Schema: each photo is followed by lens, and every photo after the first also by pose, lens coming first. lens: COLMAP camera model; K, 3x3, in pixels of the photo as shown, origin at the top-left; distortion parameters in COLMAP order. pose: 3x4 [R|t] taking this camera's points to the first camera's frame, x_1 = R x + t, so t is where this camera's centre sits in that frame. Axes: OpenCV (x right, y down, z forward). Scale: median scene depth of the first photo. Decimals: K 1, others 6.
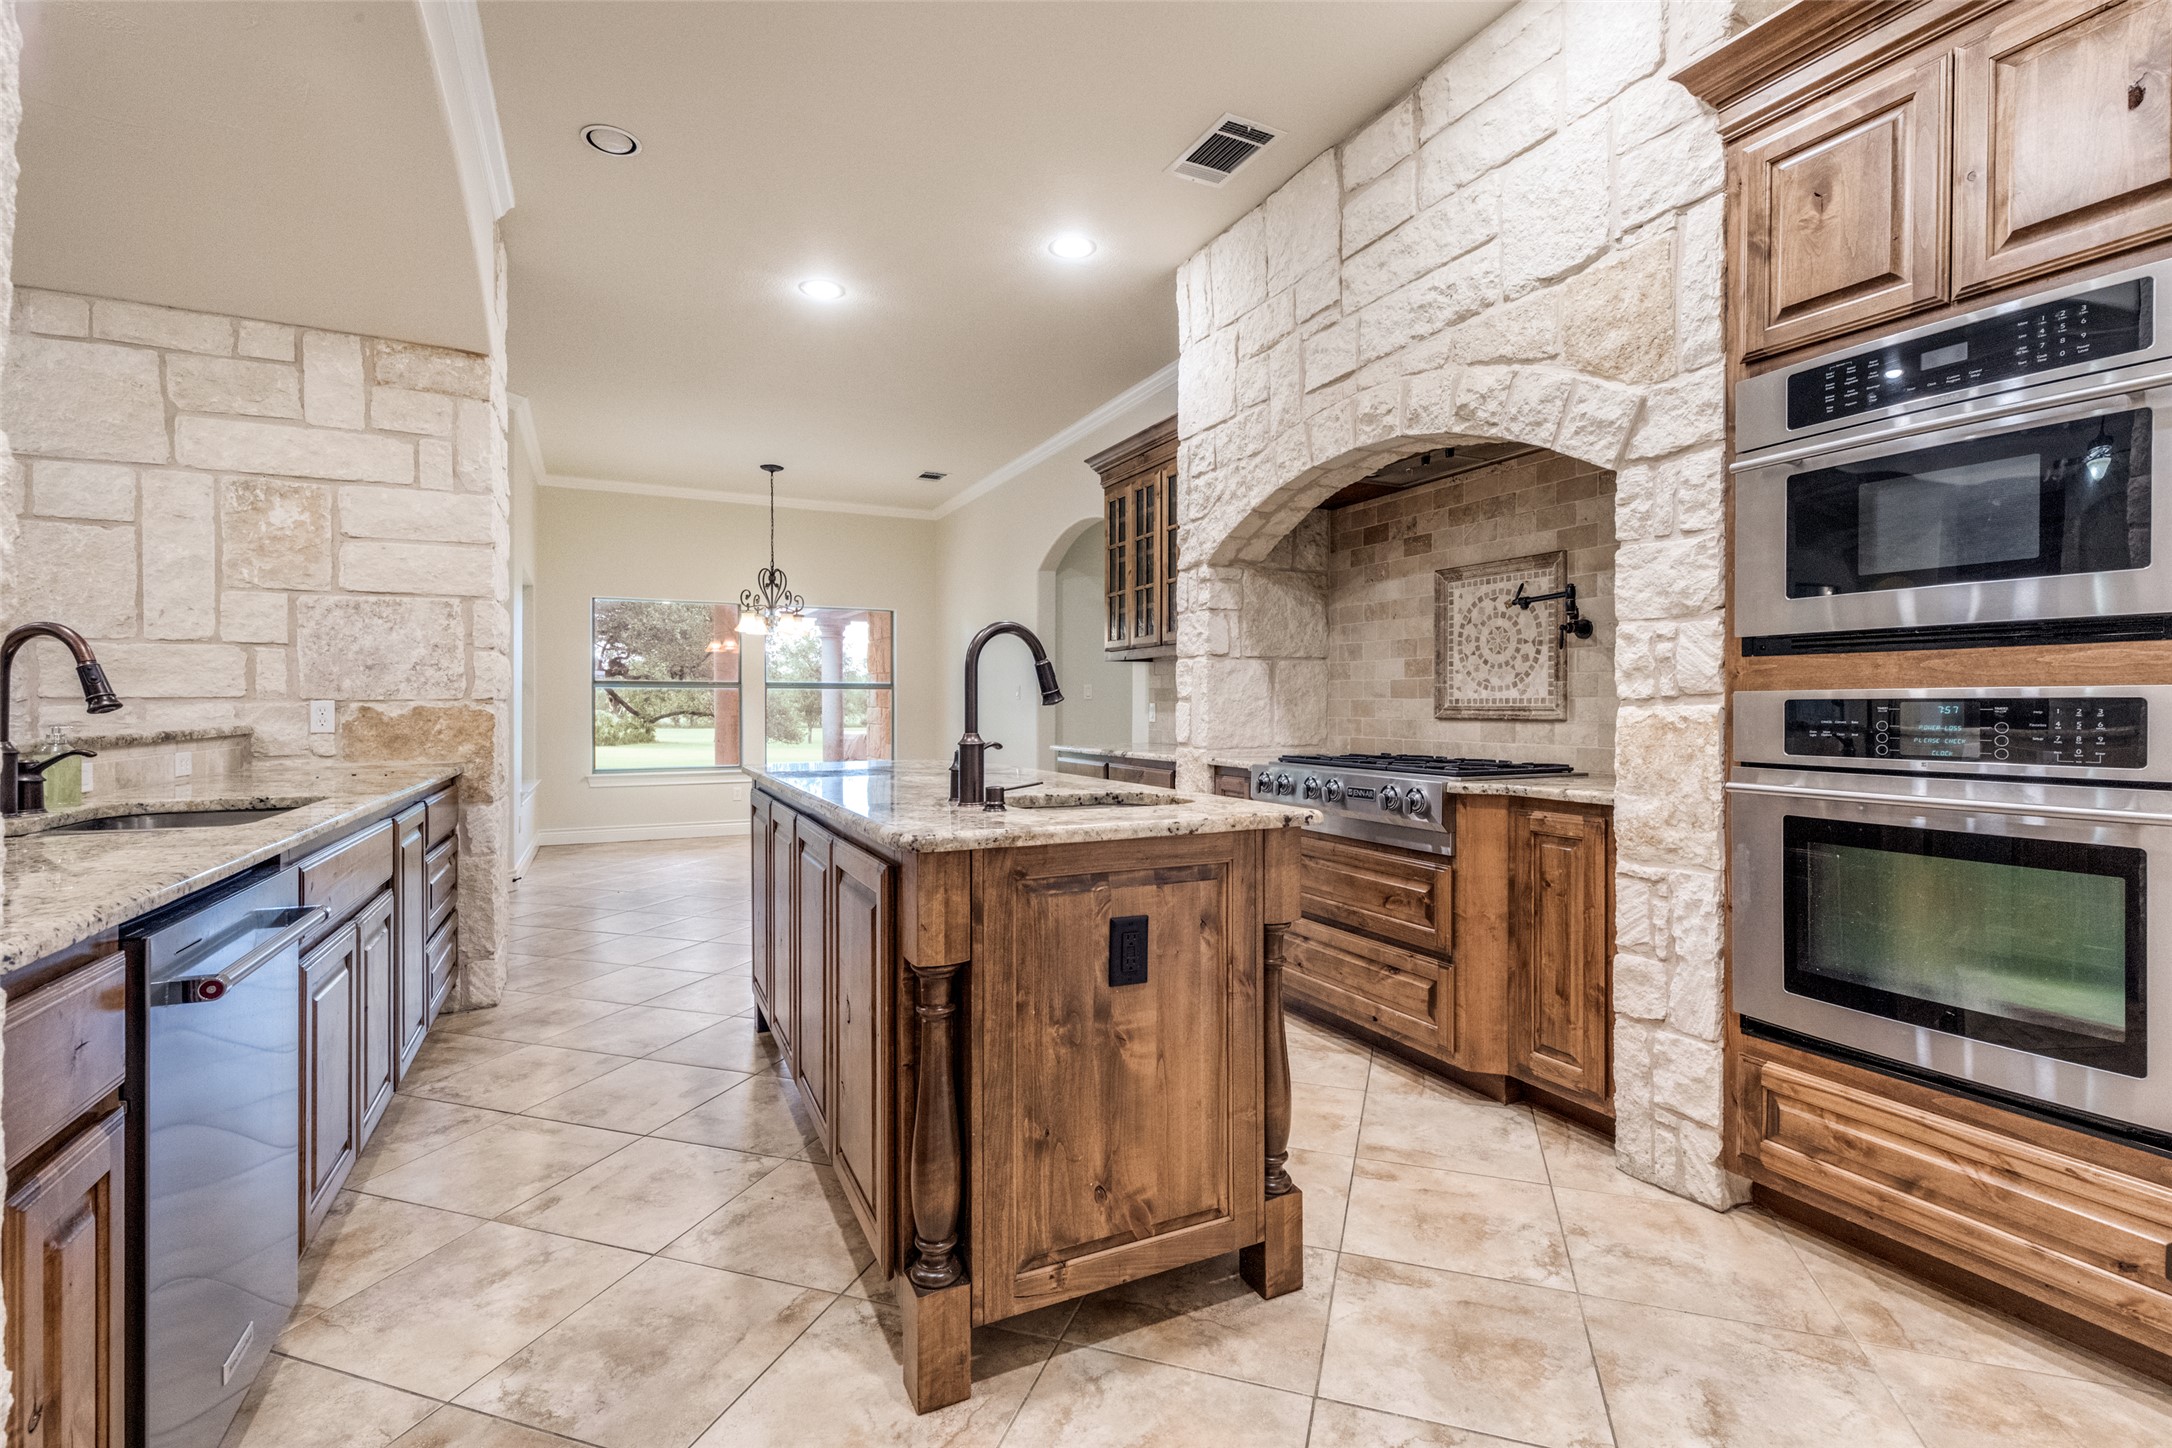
lens RADIAL K [[979.5, 0, 1100.3], [0, 979.5, 724.4], [0, 0, 1]] dist [0.004763, -0.001256]
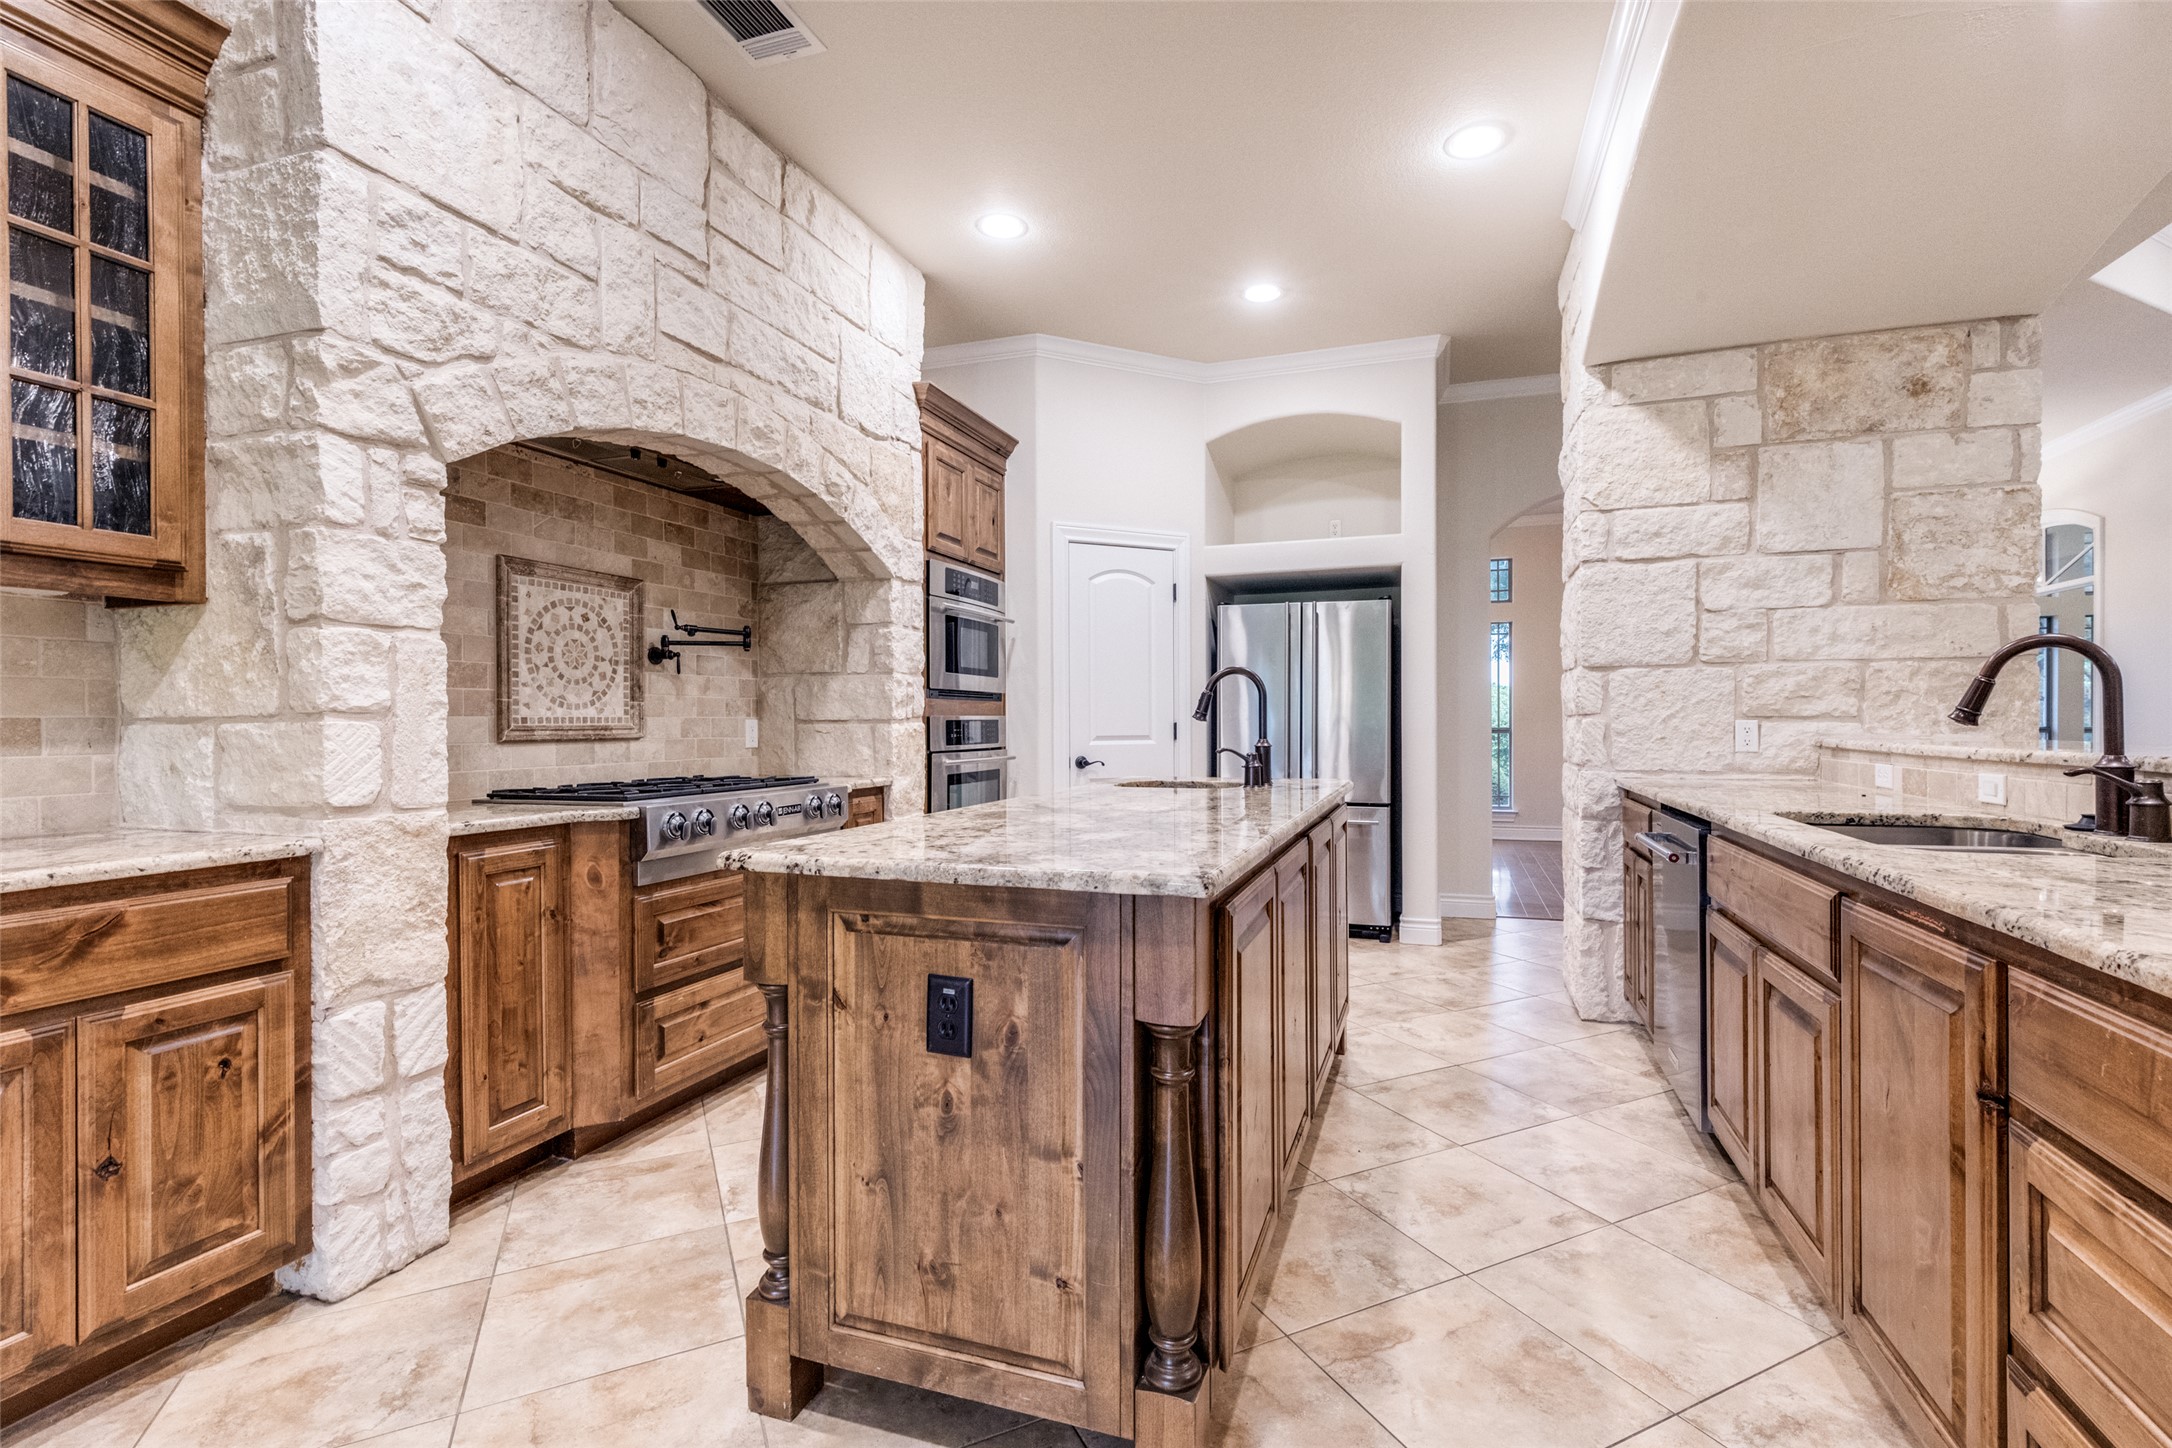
lens RADIAL K [[978.4, 0, 1115.7], [0, 978.4, 749.6], [0, 0, 1]] dist [0.002026, -0.000144]
pose [[-0.708601, -0.016834, 0.705409, -0.817308], [0.018544, 0.998926, 0.042467, -0.034618], [-0.705366, 0.043173, -0.707528, 1.747215]]
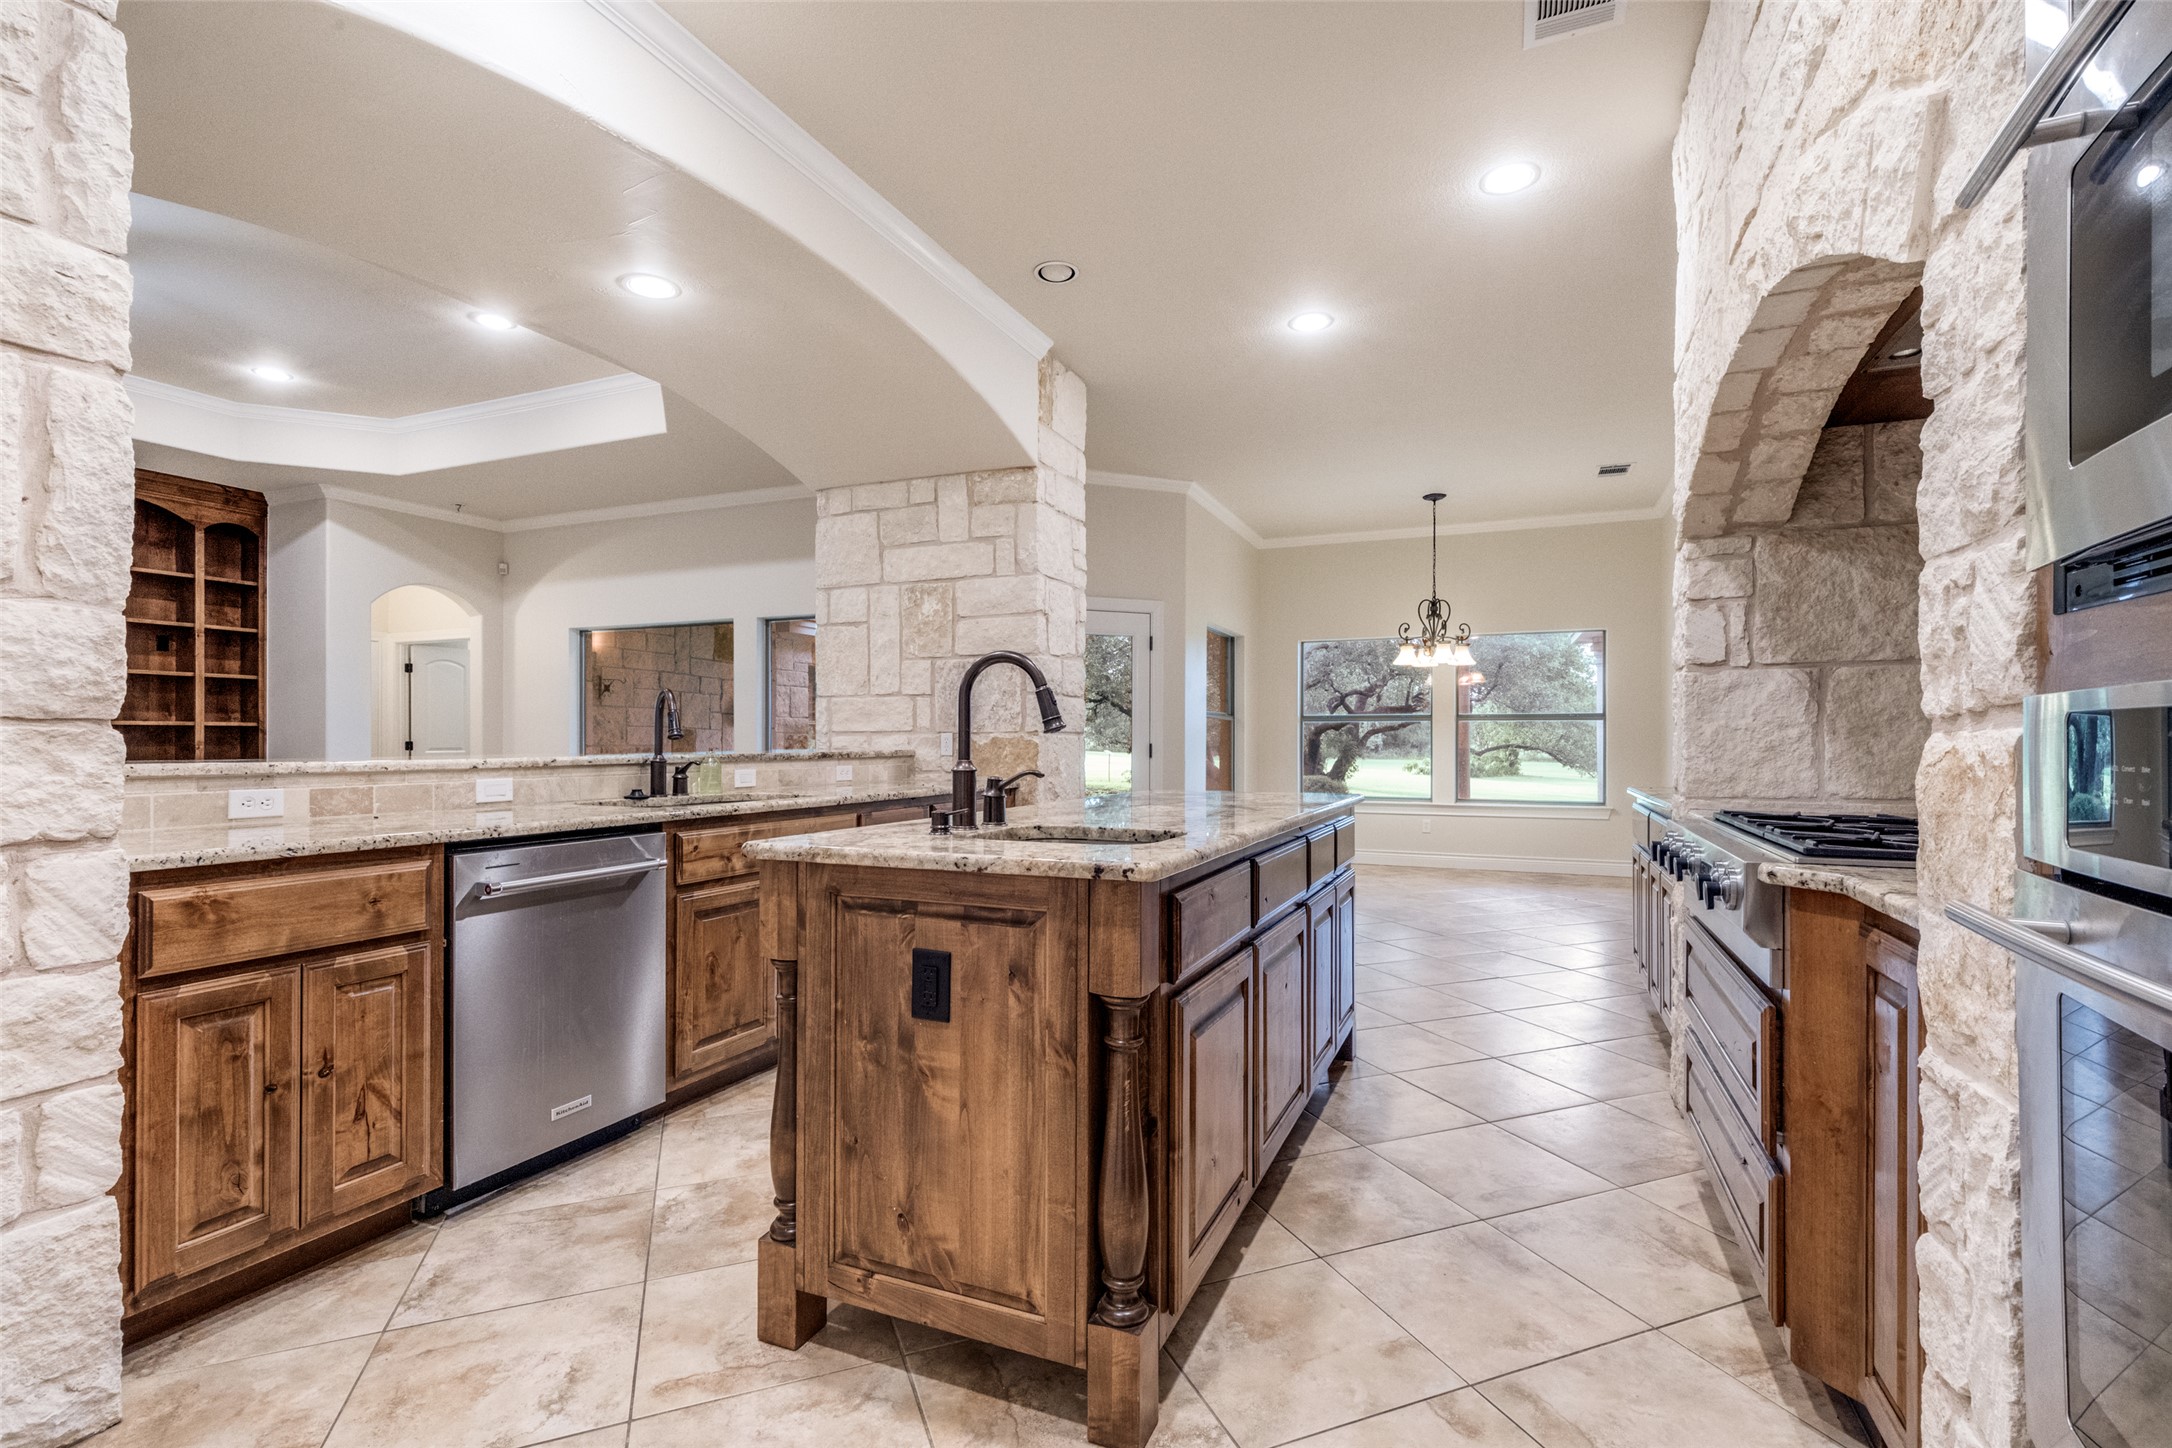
lens RADIAL K [[978.4, 0, 1115.7], [0, 978.4, 749.6], [0, 0, 1]] dist [0.002026, -0.000144]
pose [[0.648792, 0.008922, -0.760913, 0.605340], [-0.015516, 0.999878, -0.001505, -0.002542], [0.760807, 0.012783, 0.648852, 0.347302]]
